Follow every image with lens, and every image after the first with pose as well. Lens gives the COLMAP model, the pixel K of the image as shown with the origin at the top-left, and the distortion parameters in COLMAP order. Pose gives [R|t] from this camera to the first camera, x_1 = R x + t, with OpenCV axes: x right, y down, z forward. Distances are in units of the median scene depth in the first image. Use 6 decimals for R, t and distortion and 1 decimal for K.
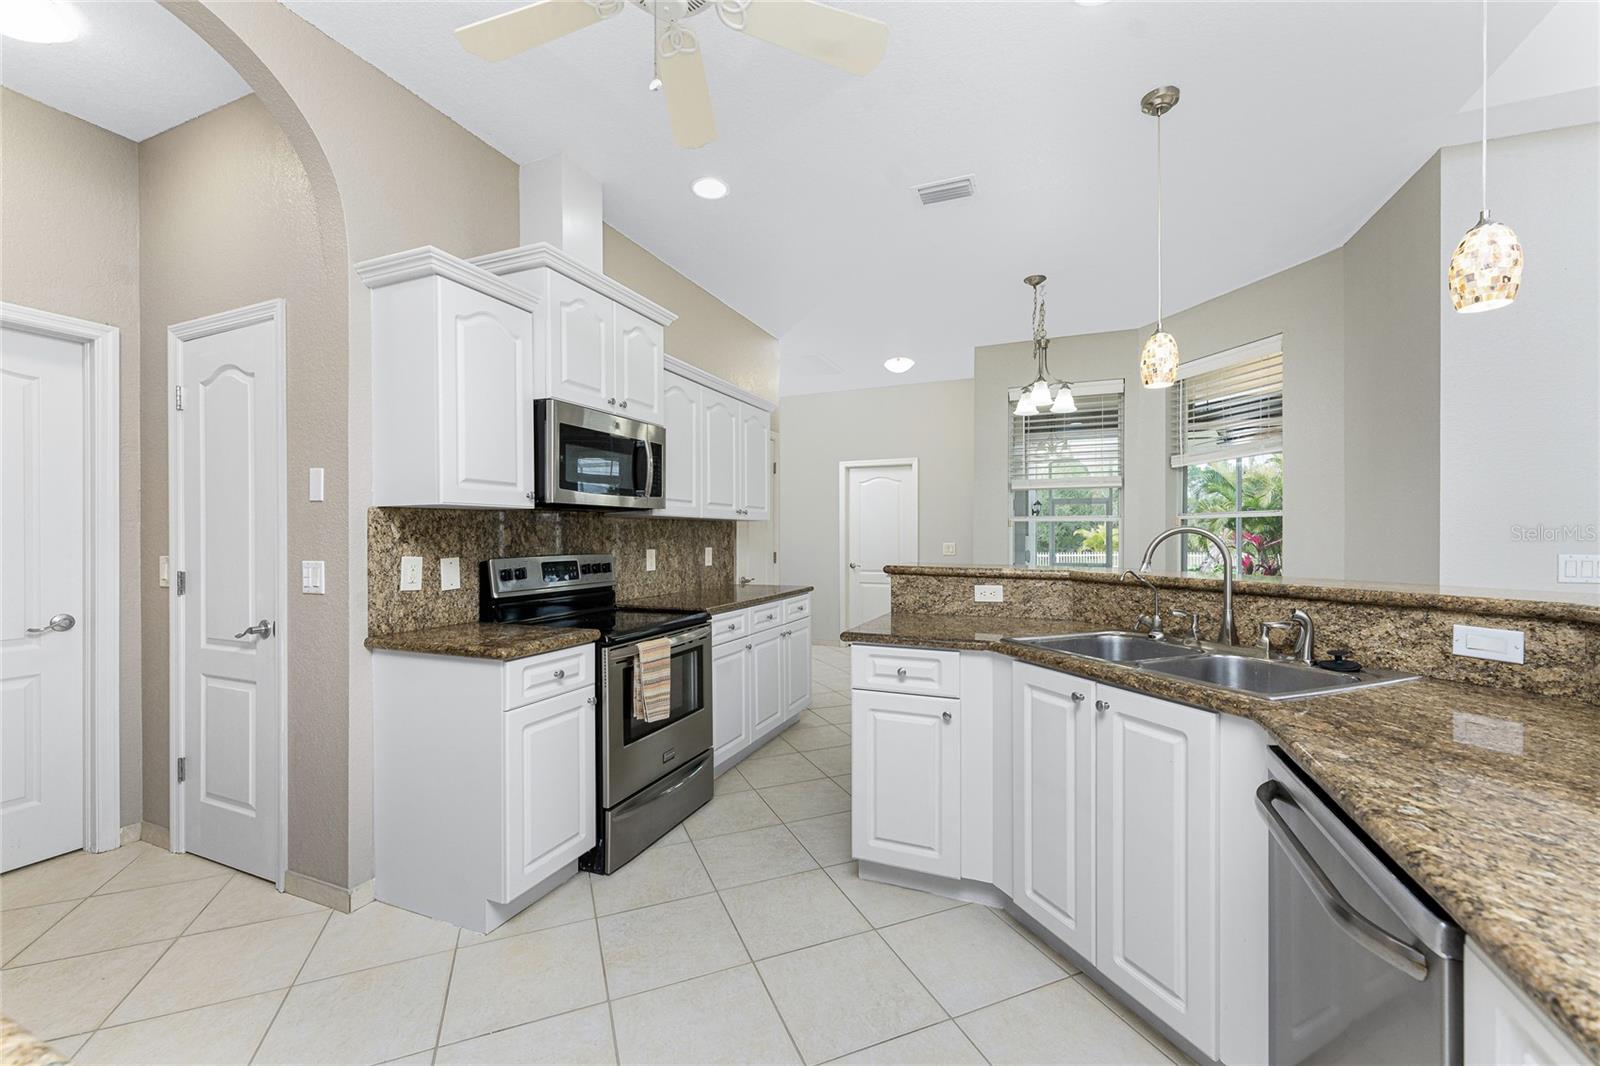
lens RADIAL K [[649.1, 0, 800.8], [0, 649.1, 536.1], [0, 0, 1]] dist [0.001557, 0.000190]
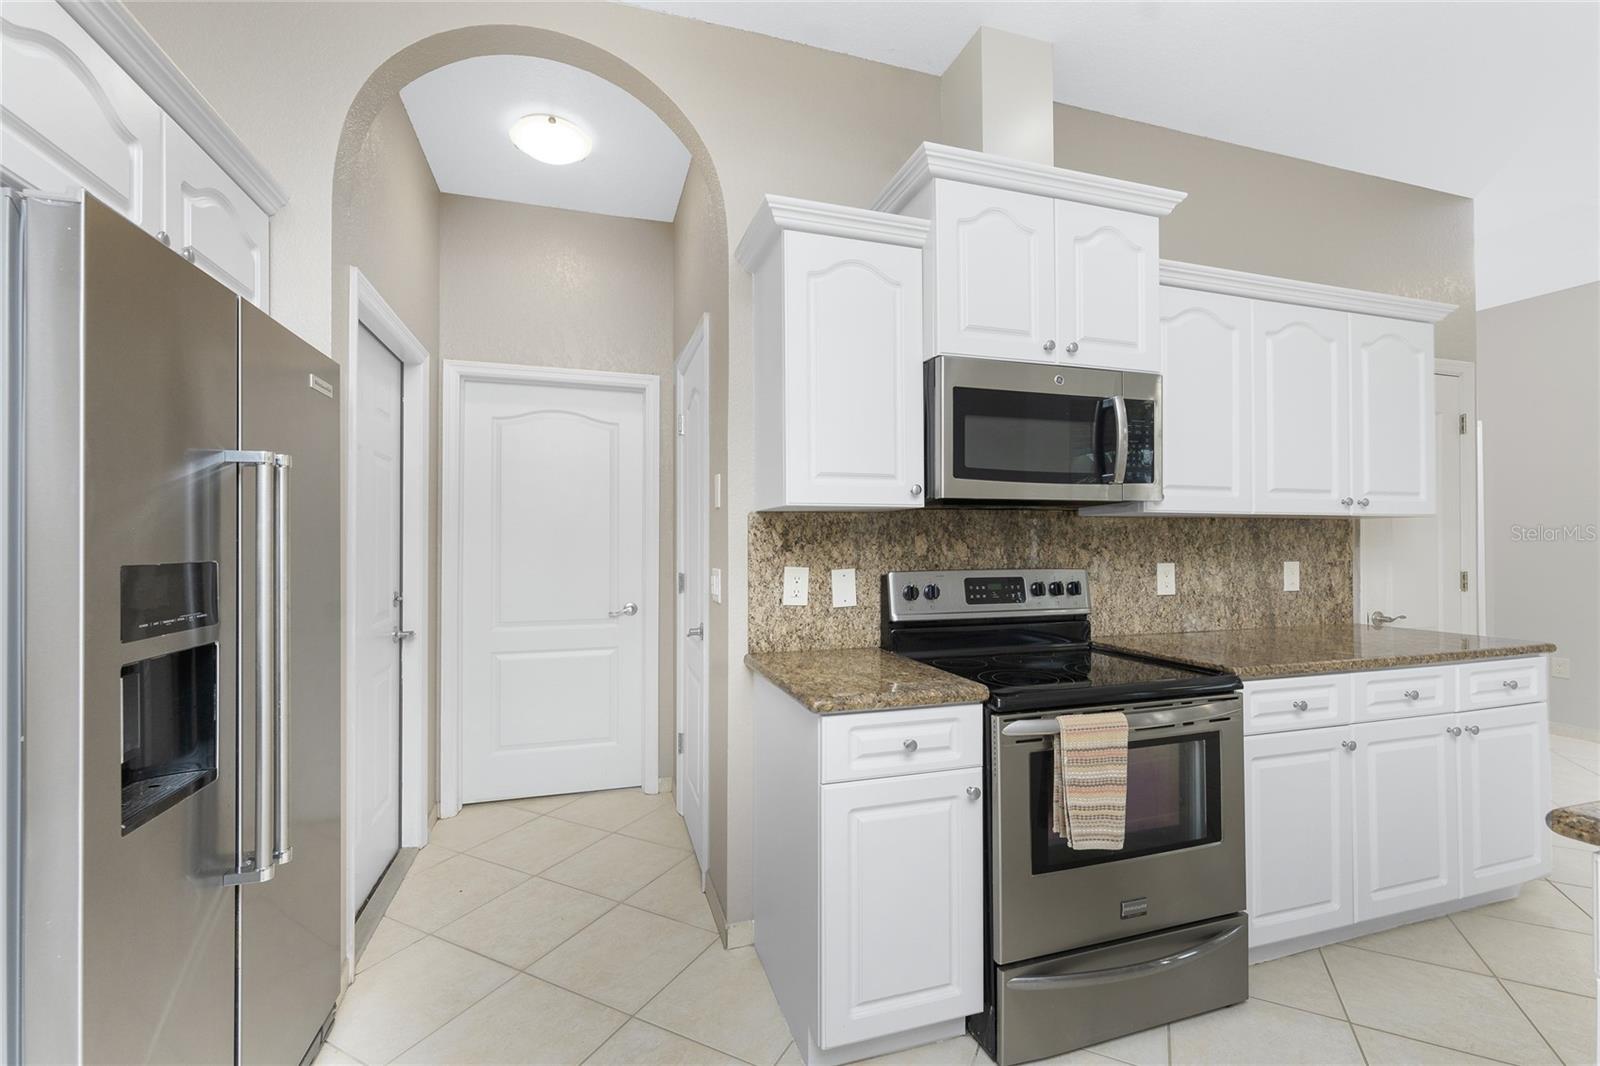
lens RADIAL K [[649.1, 0, 800.8], [0, 649.1, 536.1], [0, 0, 1]] dist [0.001557, 0.000190]
pose [[0.629814, -0.004473, -0.776733, 0.078600], [-0.001631, 0.999974, -0.007081, -0.003515], [0.776744, 0.005726, 0.629790, 0.405063]]
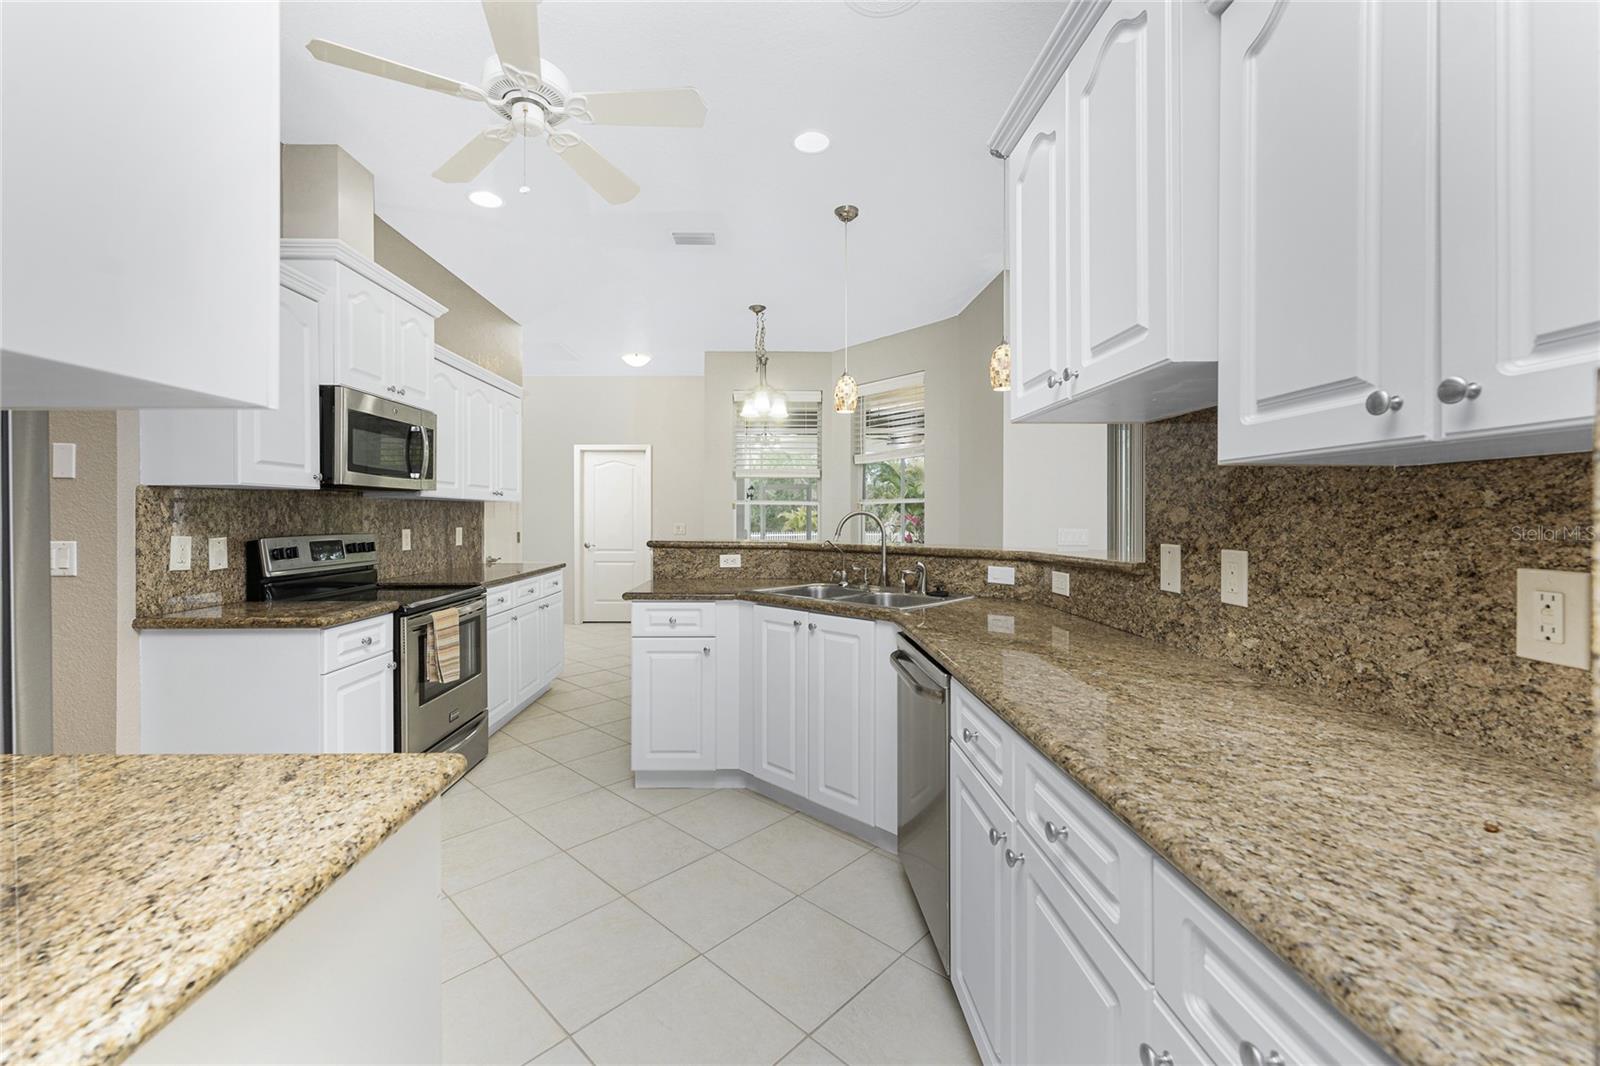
lens RADIAL K [[651.1, 0, 802.4], [0, 651.1, 528.3], [0, 0, 1]] dist [0.001517, 0.000362]
pose [[0.906113, -0.005537, 0.423001, -0.145246], [-0.001466, 0.999867, 0.016228, 0.001993], [-0.423034, -0.015324, 0.905984, -0.267540]]
